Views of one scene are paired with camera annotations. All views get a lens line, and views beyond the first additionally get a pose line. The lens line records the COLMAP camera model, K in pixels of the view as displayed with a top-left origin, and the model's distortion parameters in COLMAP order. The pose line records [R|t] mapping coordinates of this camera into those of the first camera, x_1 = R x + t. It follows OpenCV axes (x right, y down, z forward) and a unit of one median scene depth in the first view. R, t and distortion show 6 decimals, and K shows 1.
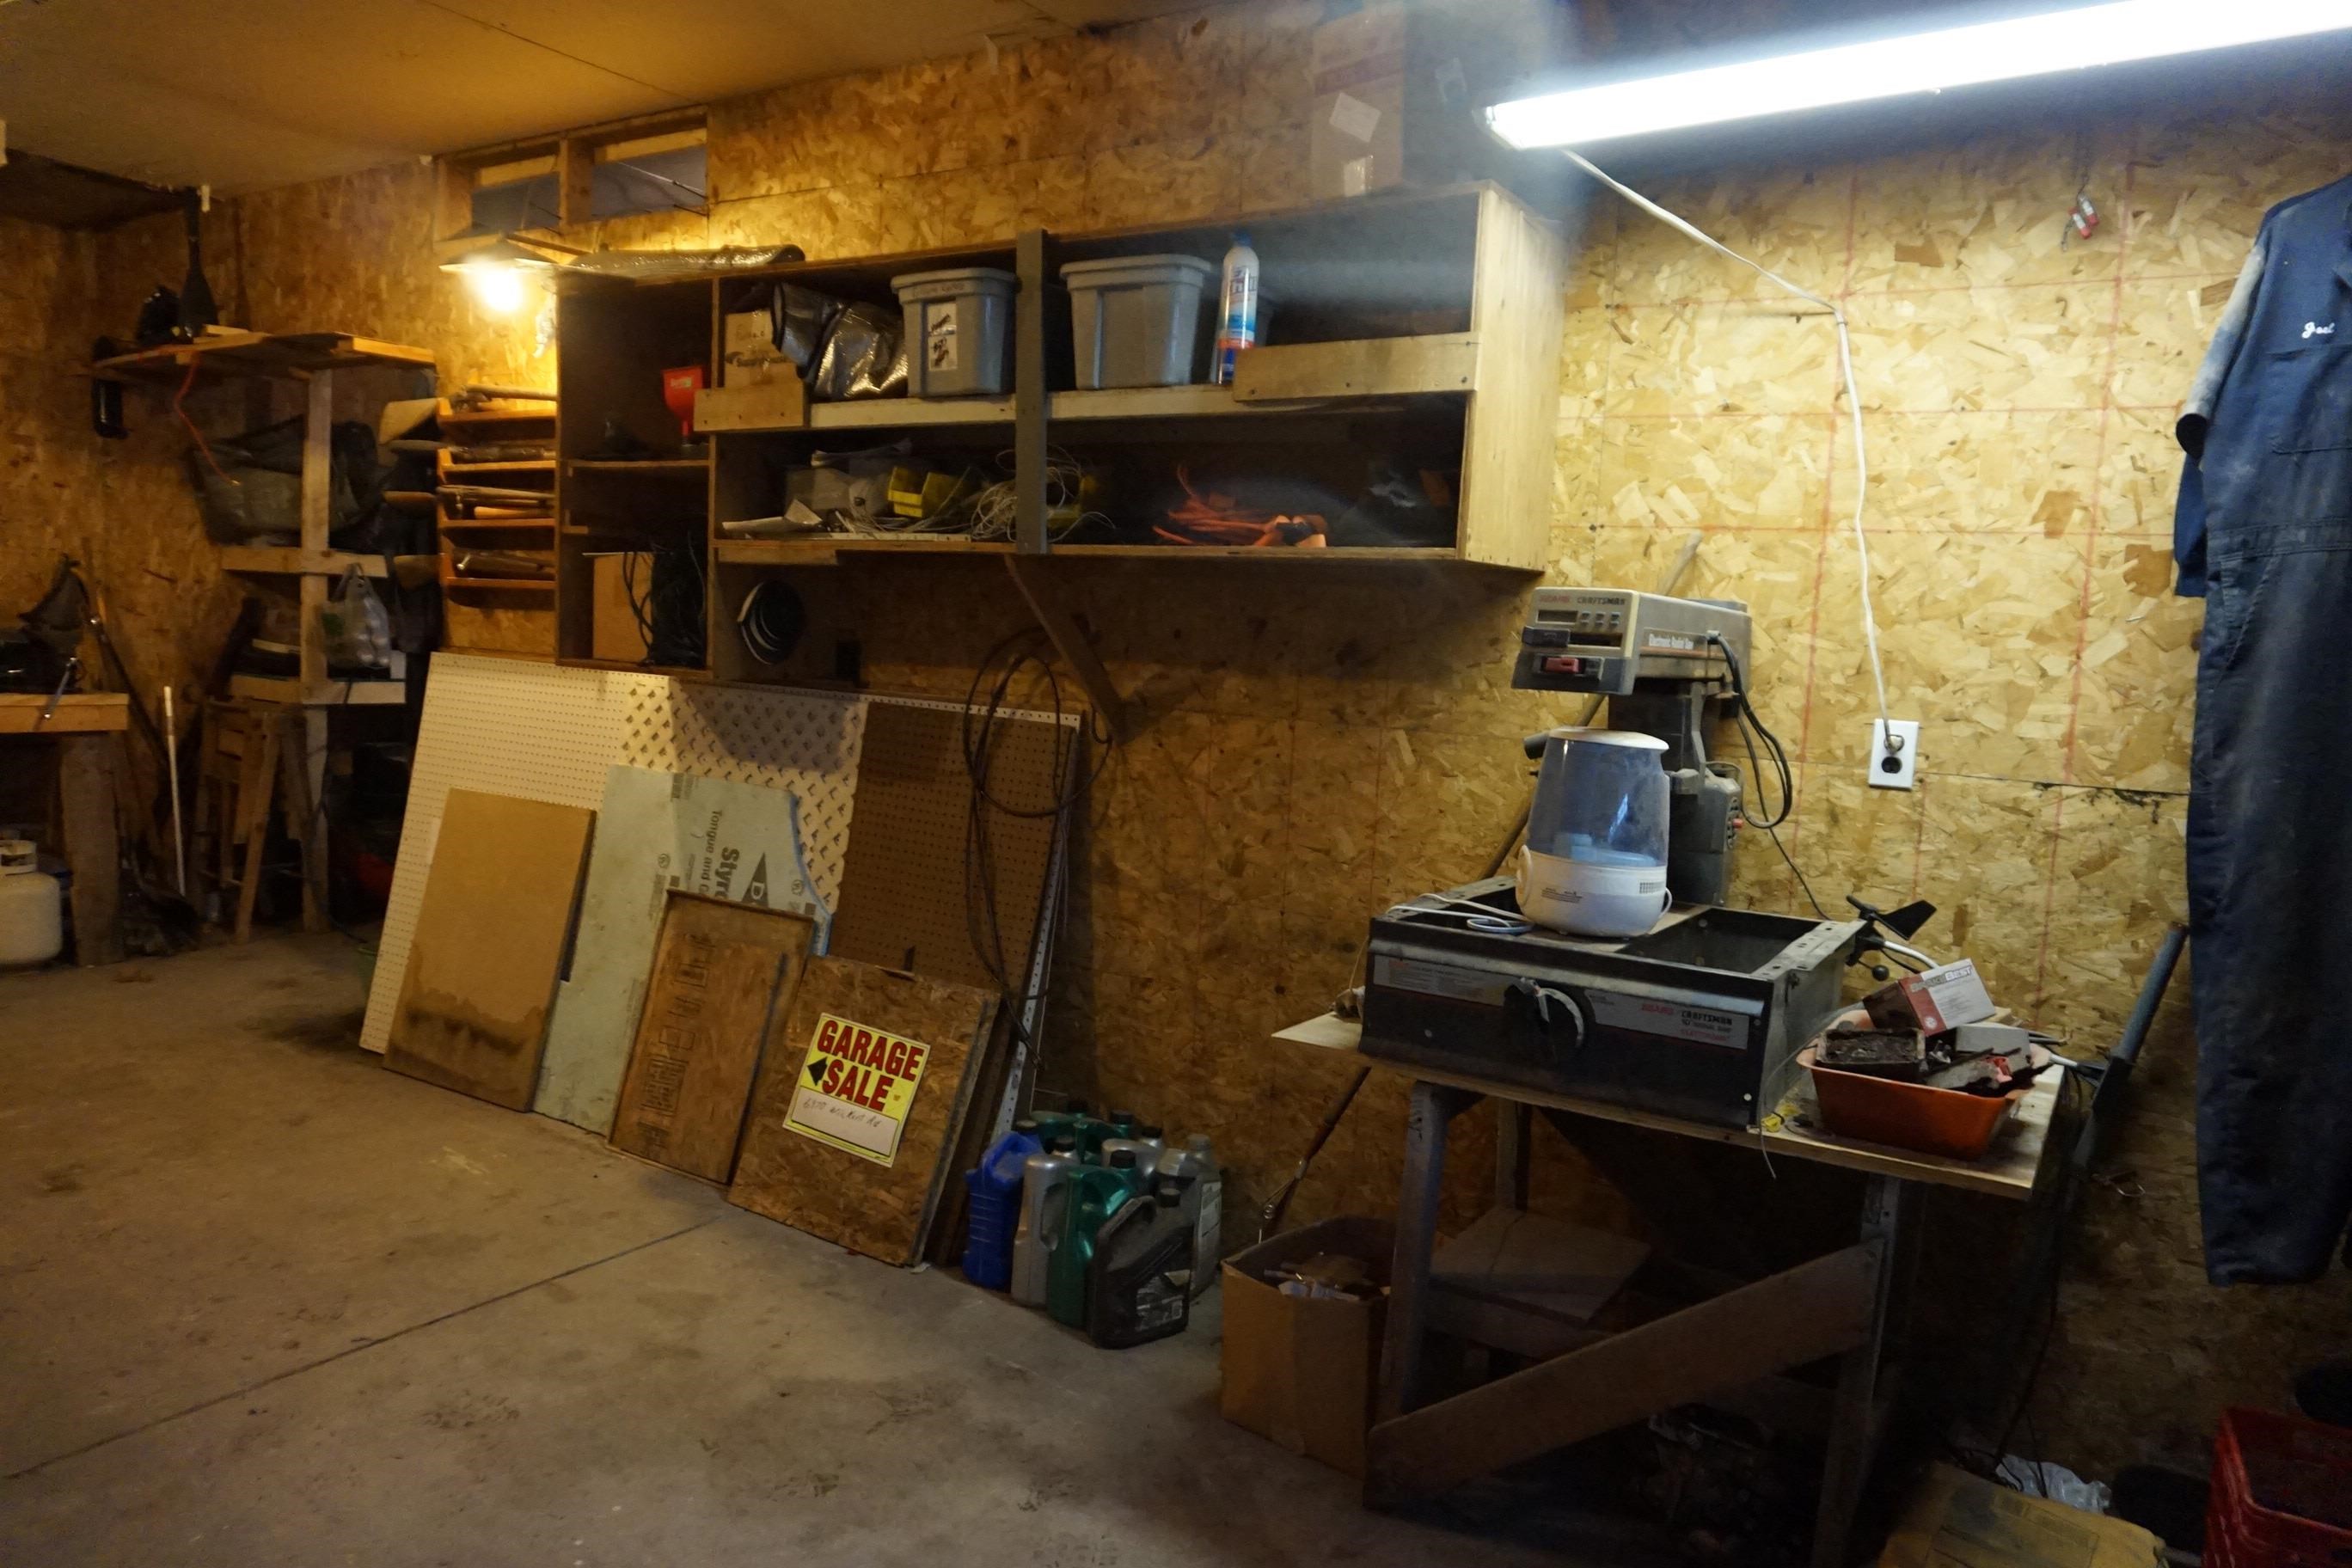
lens RADIAL K [[1607.7, 0, 1171.6], [0, 1607.7, 784.9], [0, 0, 1]] dist [-0.028026, 0.024263]
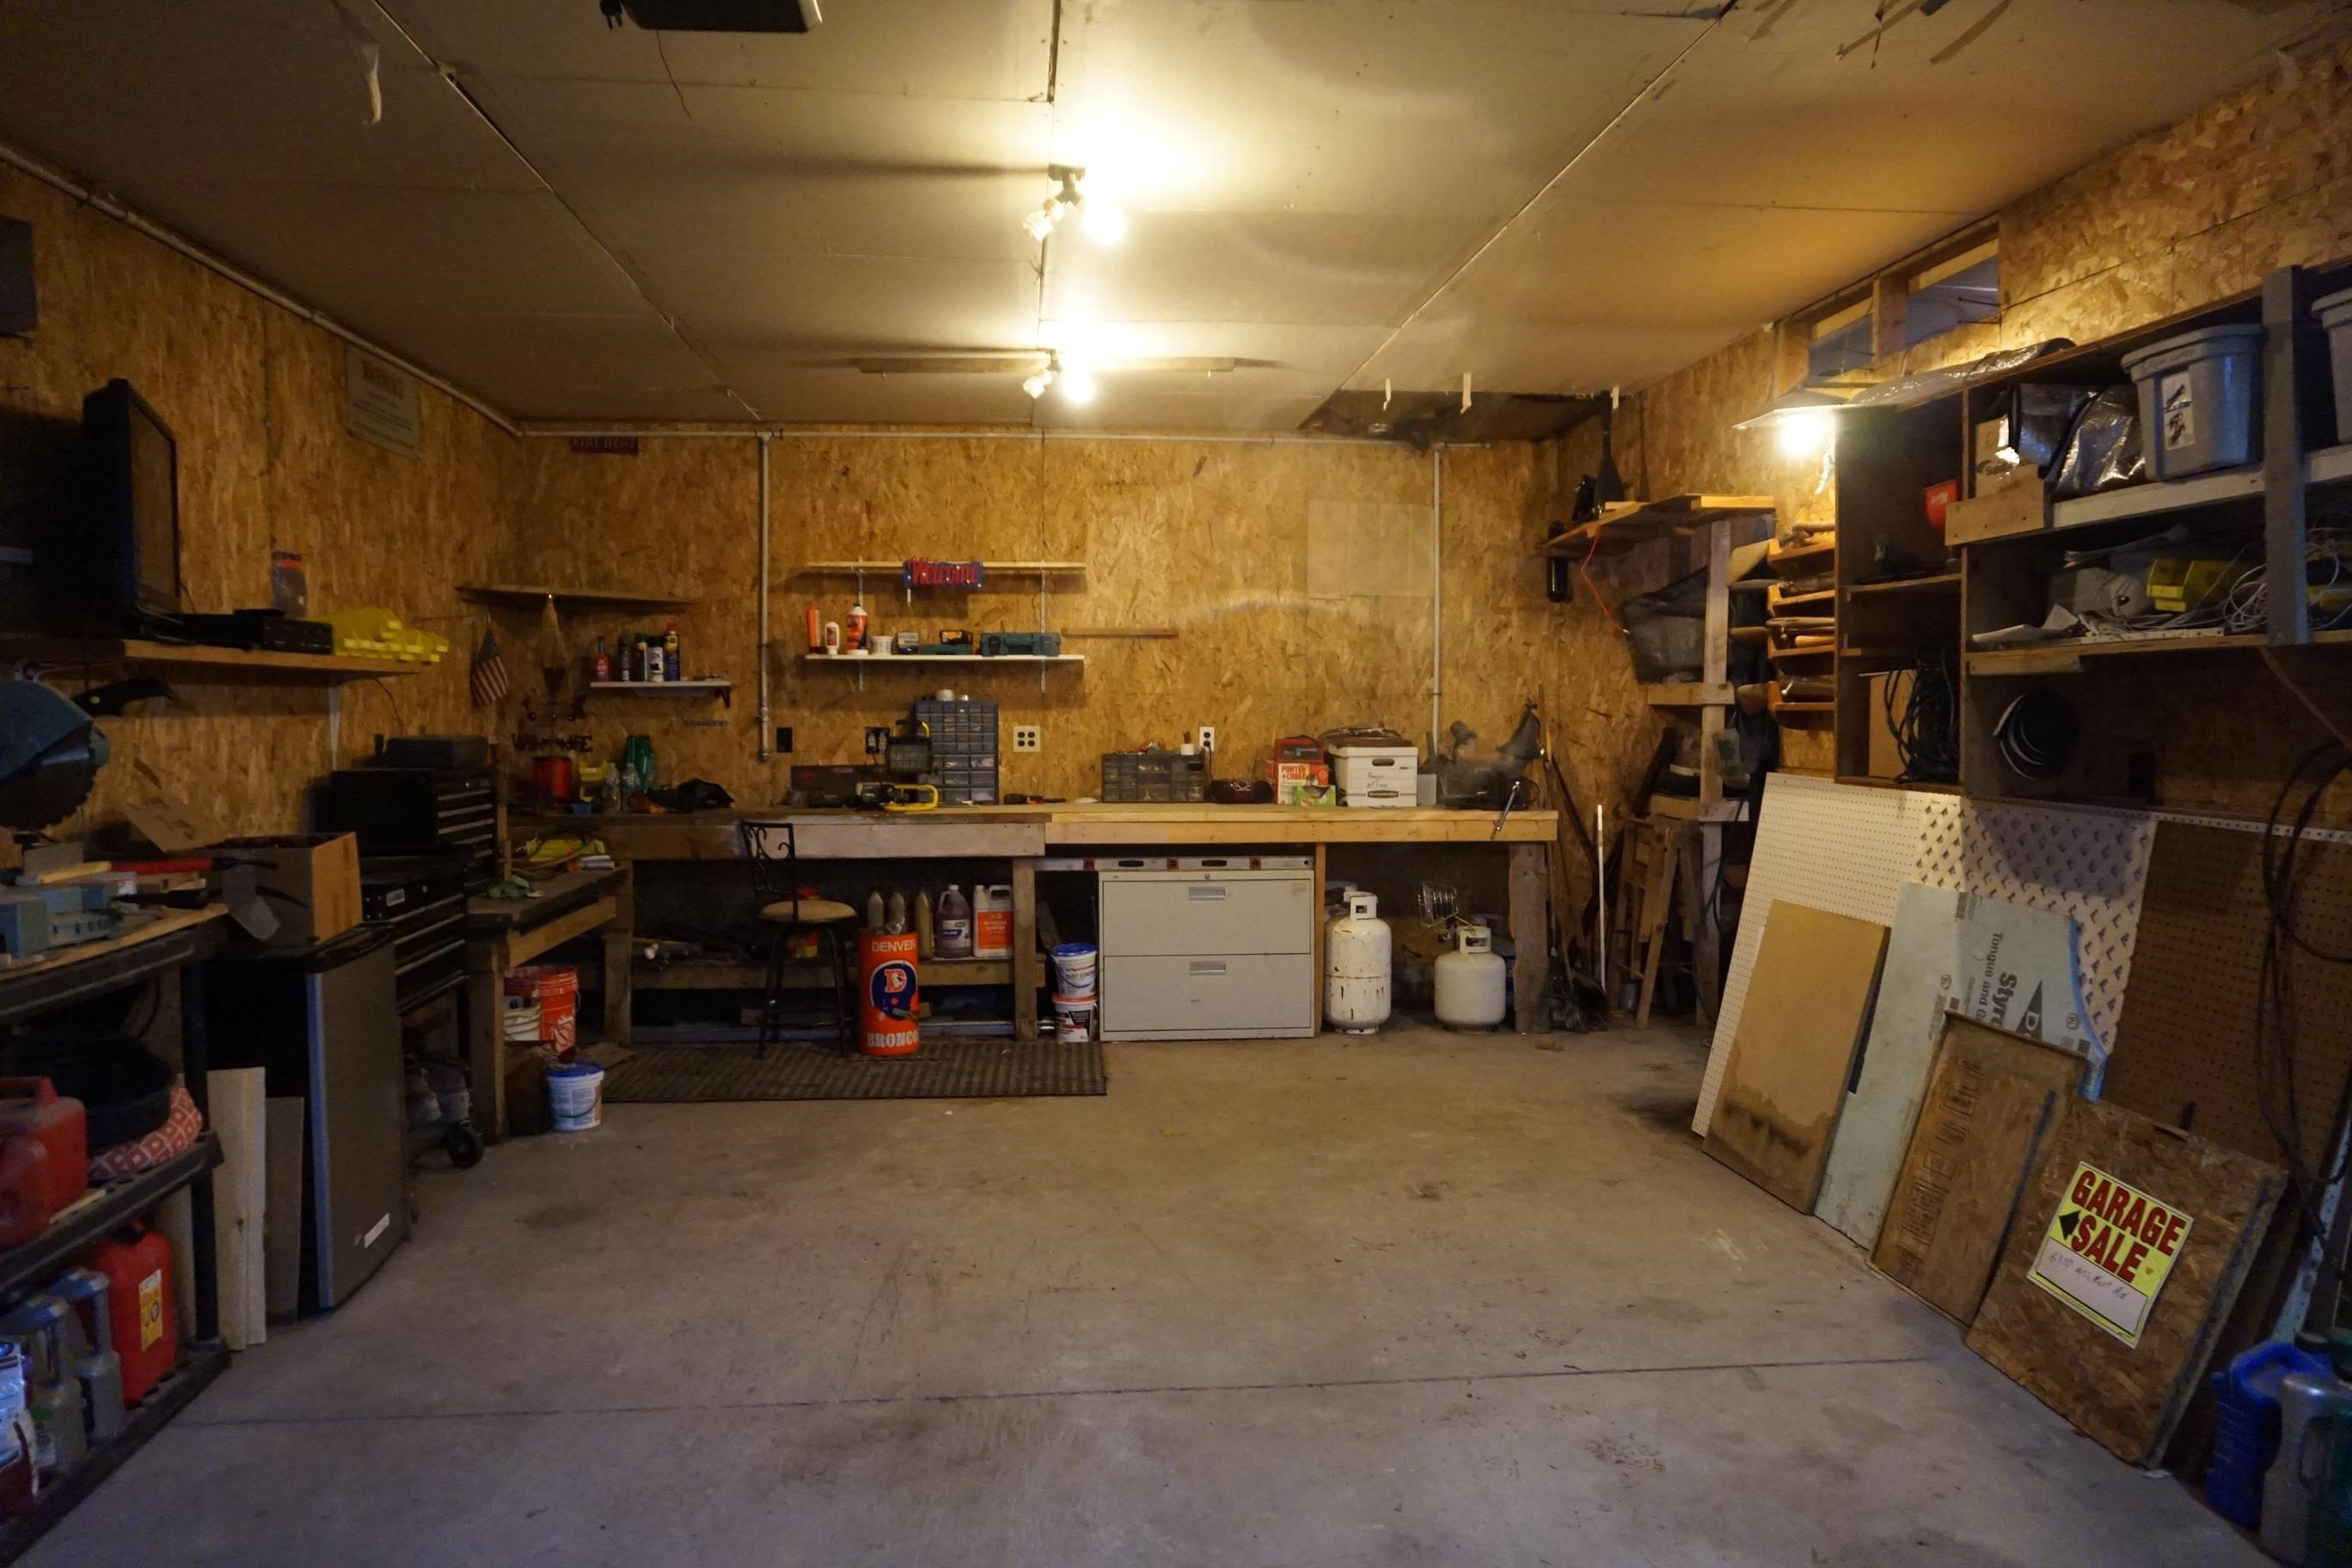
lens RADIAL K [[1607.7, 0, 1167.8], [0, 1607.7, 782.2], [0, 0, 1]] dist [-0.028026, 0.024263]
pose [[0.614675, -0.012274, -0.788685, 0.175568], [-0.049030, 0.997351, -0.053734, 0.001830], [0.787255, 0.071698, 0.612445, 0.024268]]
